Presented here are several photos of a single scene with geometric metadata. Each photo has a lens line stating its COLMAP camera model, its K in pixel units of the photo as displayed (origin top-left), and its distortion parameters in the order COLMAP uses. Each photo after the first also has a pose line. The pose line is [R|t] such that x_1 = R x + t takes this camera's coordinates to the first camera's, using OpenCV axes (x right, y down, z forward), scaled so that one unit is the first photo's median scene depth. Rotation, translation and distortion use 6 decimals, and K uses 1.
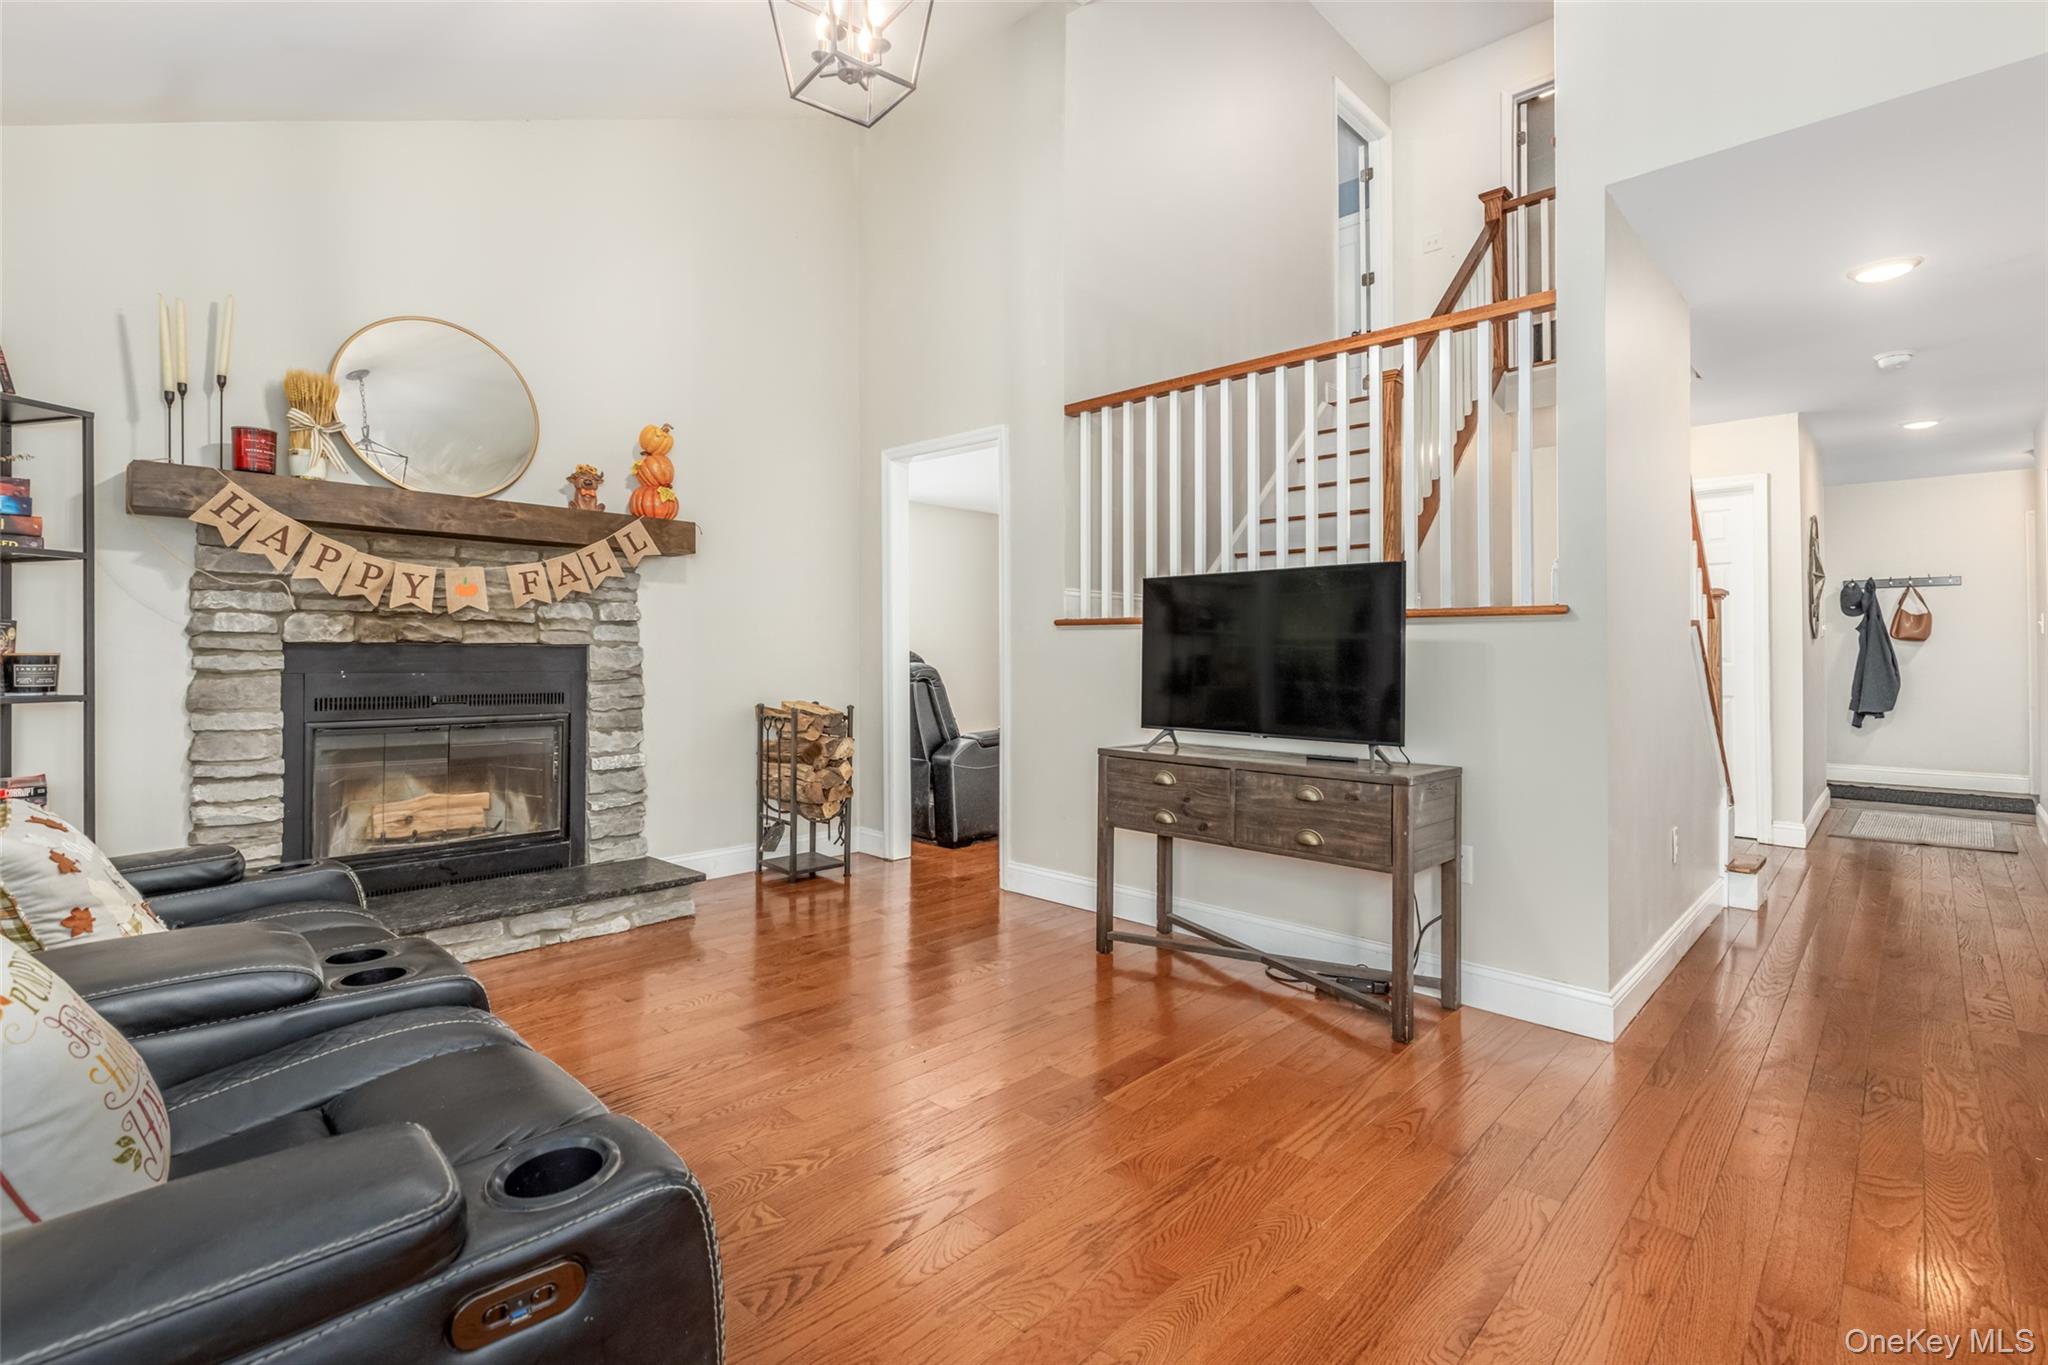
lens RADIAL K [[941.5, 0, 997.1], [0, 941.5, 651.7], [0, 0, 1]] dist [0.001761, 0.000053]
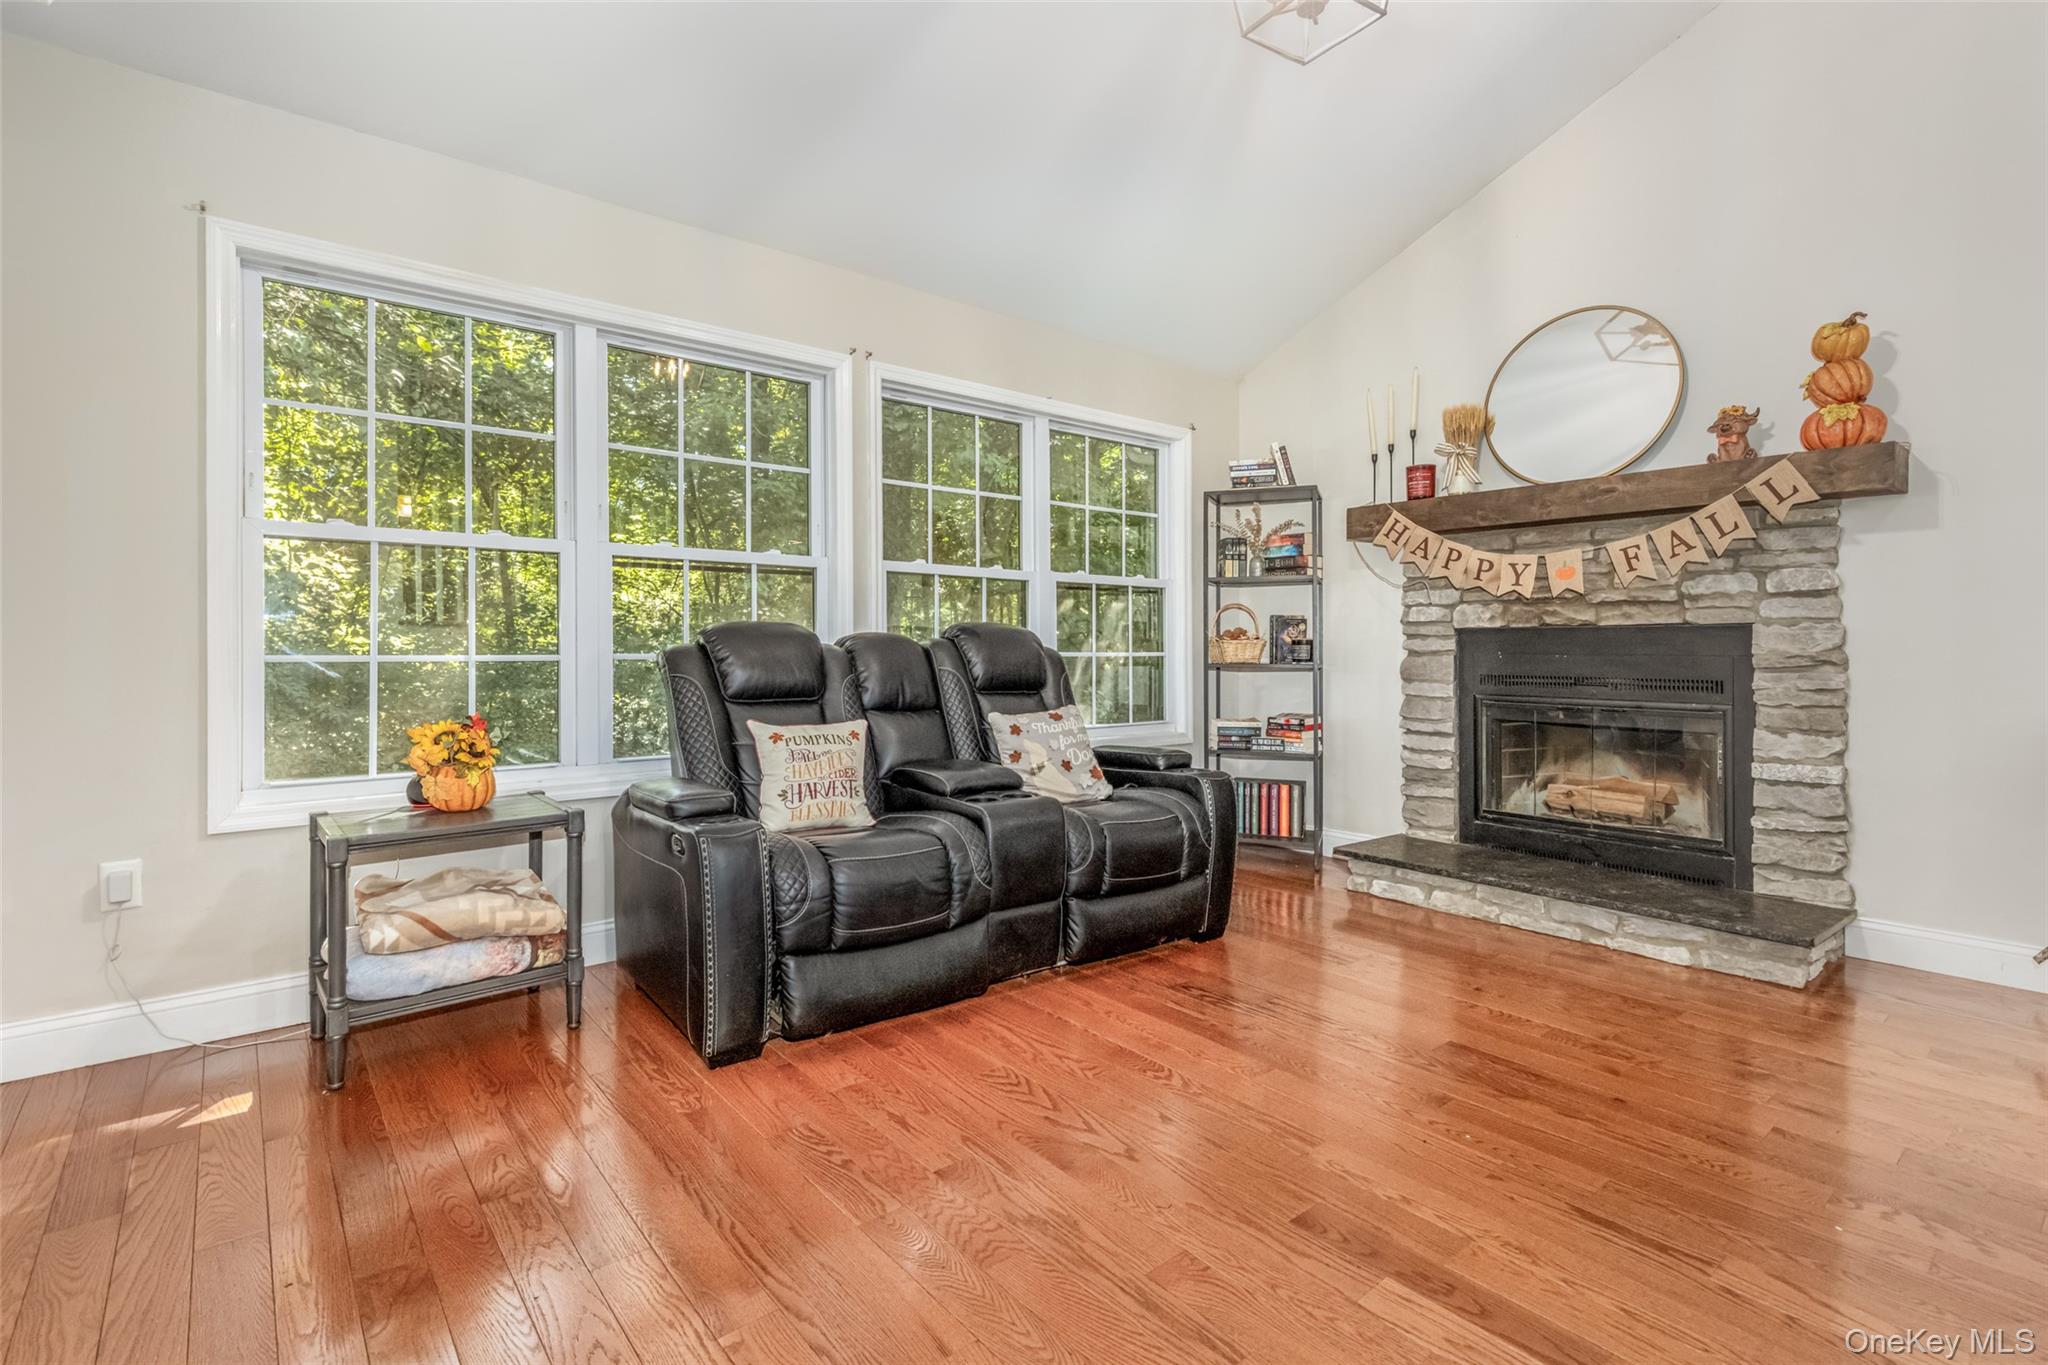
lens RADIAL K [[941.5, 0, 997.1], [0, 941.5, 651.7], [0, 0, 1]] dist [0.001761, 0.000053]
pose [[-0.112923, 0.004093, -0.993595, 0.494603], [0.005402, 0.999979, 0.003506, 0.011724], [0.993589, -0.004972, -0.112943, 0.483834]]
